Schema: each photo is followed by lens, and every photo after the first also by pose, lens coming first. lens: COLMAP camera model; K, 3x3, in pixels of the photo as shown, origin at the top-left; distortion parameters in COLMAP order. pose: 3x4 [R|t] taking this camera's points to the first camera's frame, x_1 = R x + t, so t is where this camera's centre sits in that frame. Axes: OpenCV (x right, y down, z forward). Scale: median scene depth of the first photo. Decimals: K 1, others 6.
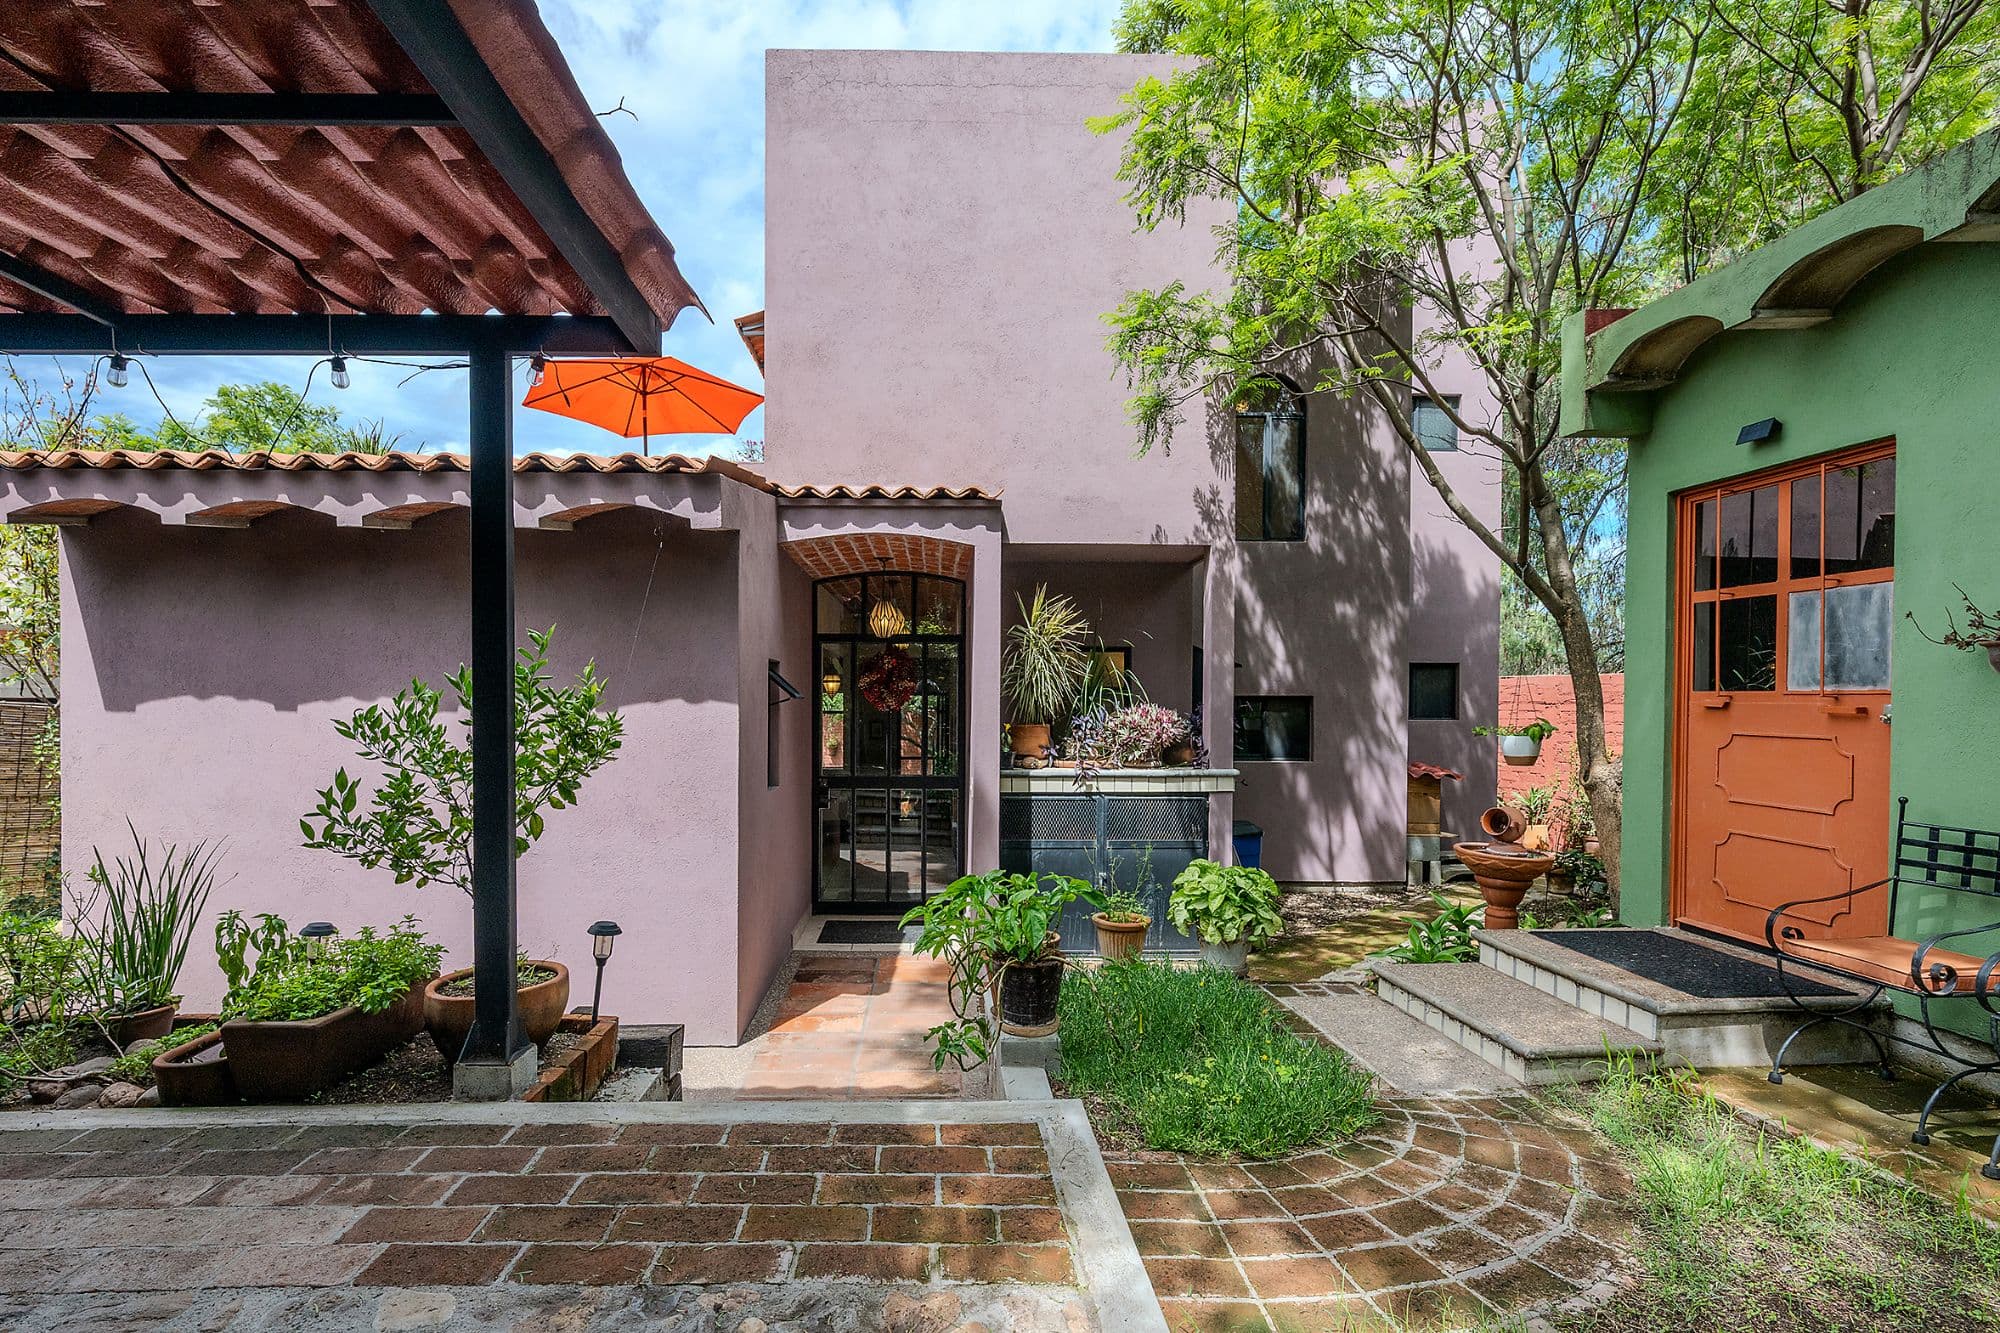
lens RADIAL K [[896.2, 0, 991.8], [0, 896.2, 704.5], [0, 0, 1]] dist [-0.003644, -0.000894]
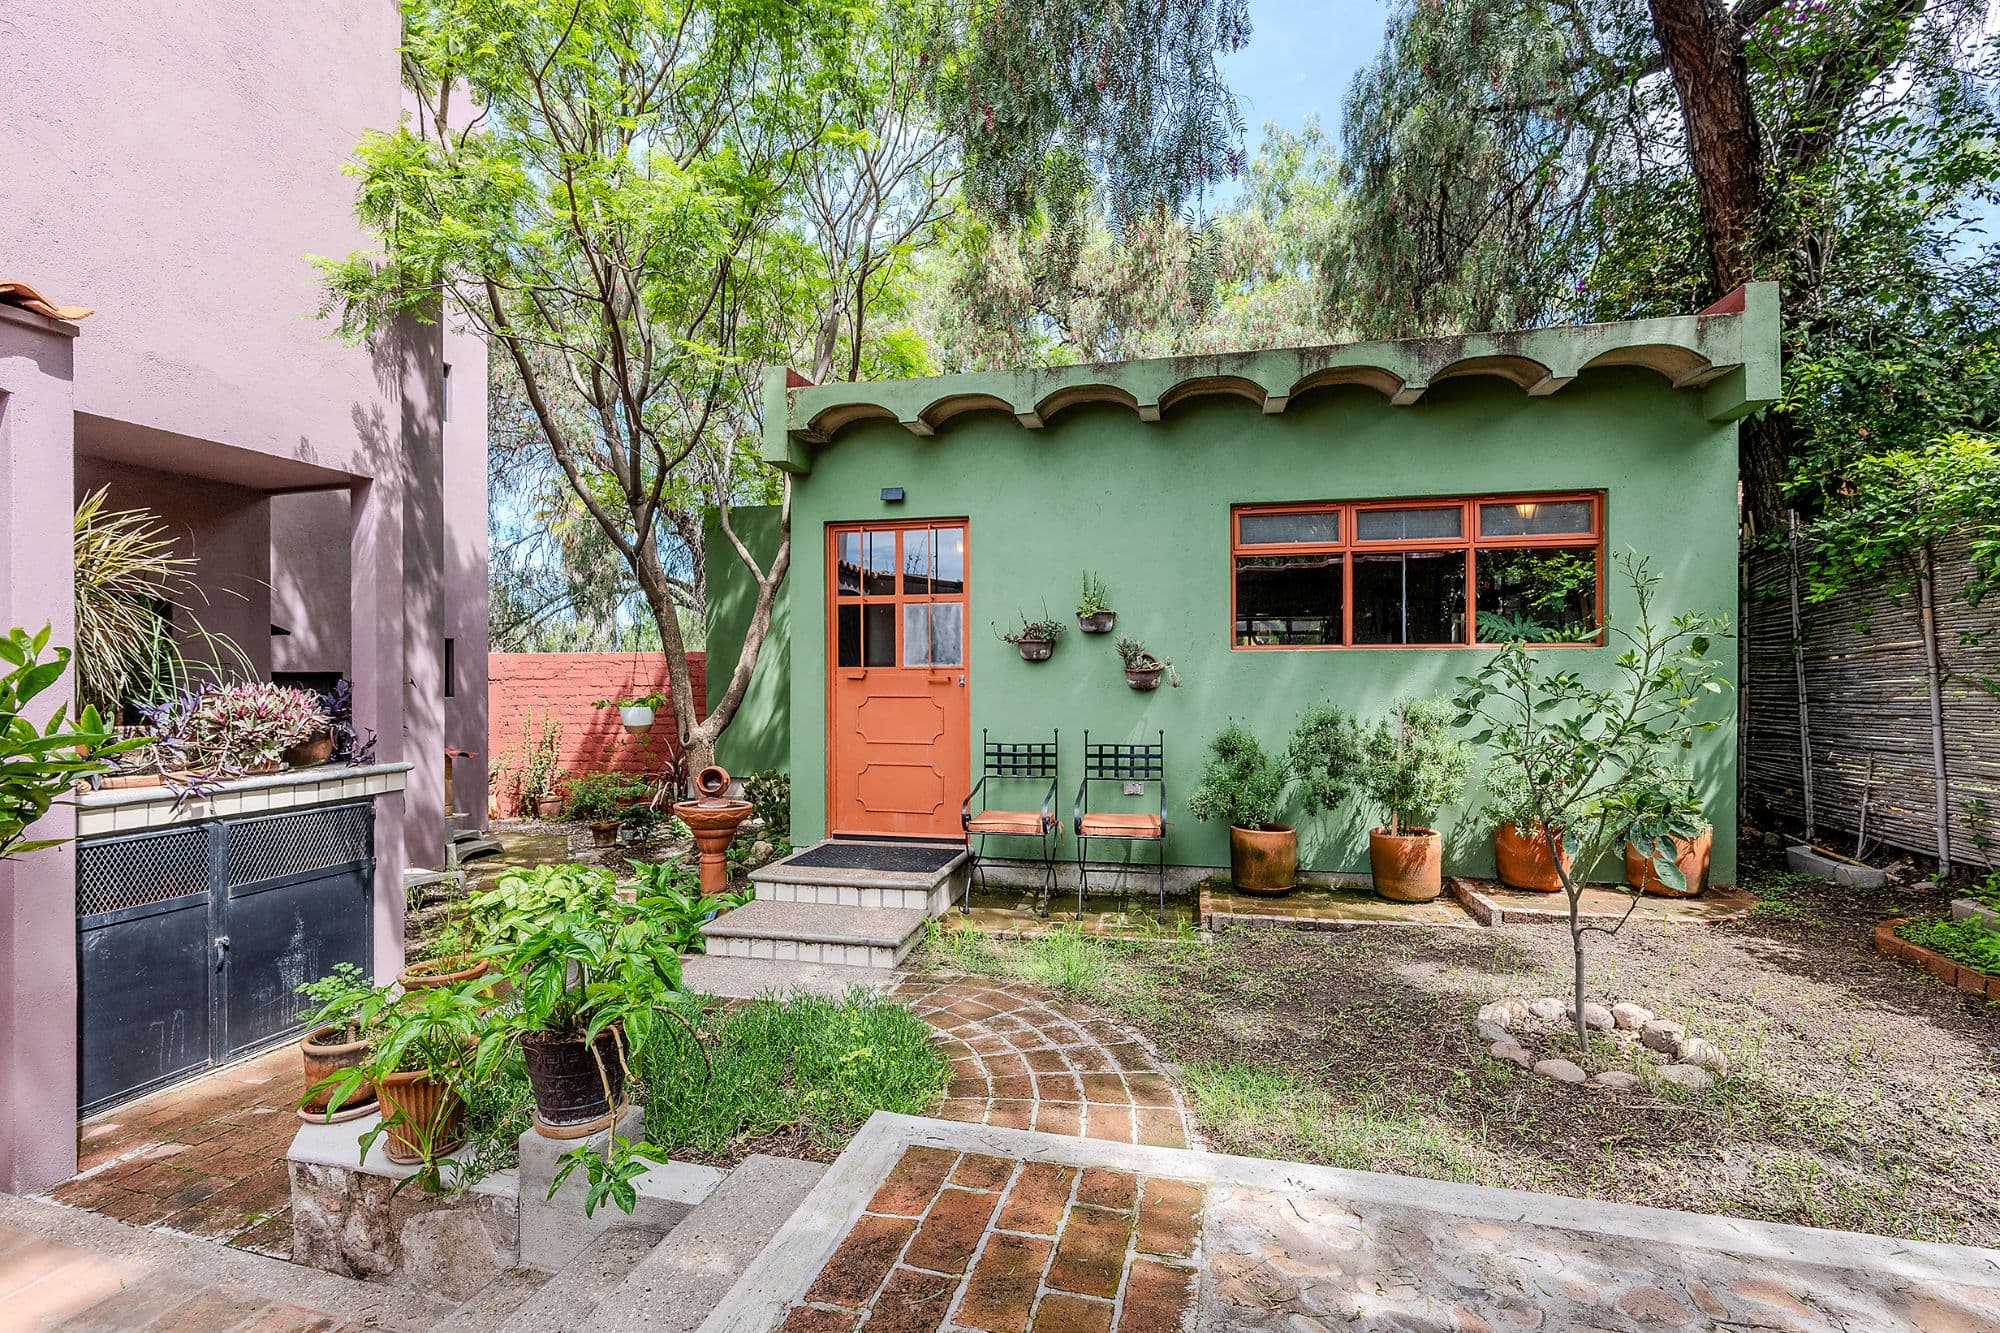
lens RADIAL K [[840.1, 0, 996.4], [0, 840.1, 674.7], [0, 0, 1]] dist [0.001768, -0.000381]
pose [[0.321971, -0.006188, 0.946729, -0.453240], [0.010798, 0.999938, 0.002864, -0.004244], [-0.946688, 0.009301, 0.322017, 0.405526]]
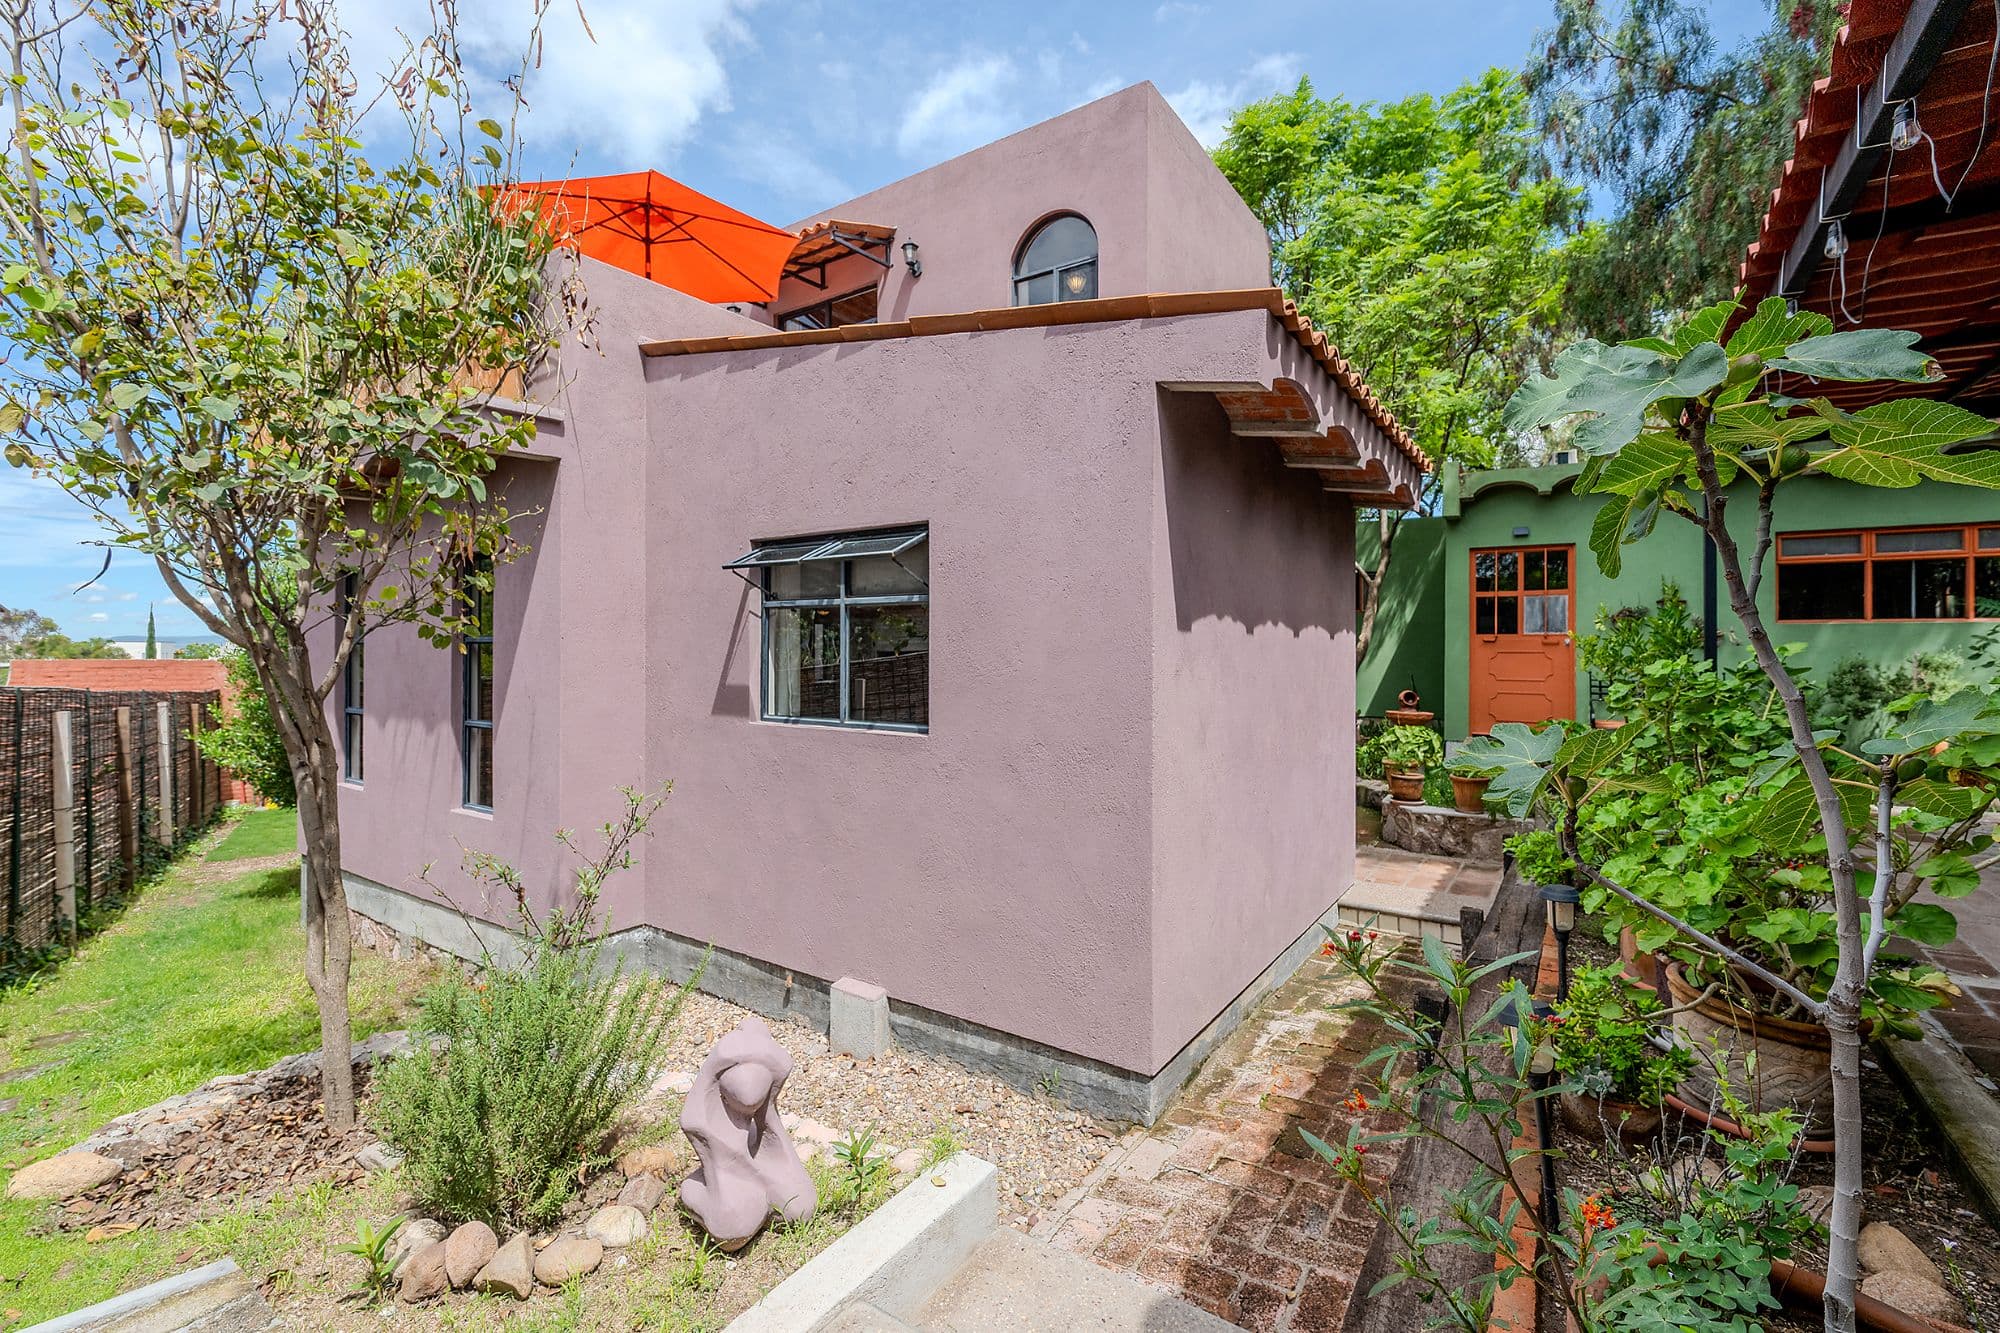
lens RADIAL K [[858.1, 0, 1001.7], [0, 858.1, 652.0], [0, 0, 1]] dist [0.000303, 0.000041]
pose [[0.592257, -0.001721, 0.805747, -2.075618], [0.004671, 0.999988, -0.001297, 0.033620], [-0.805736, 0.004532, 0.592258, 0.795553]]
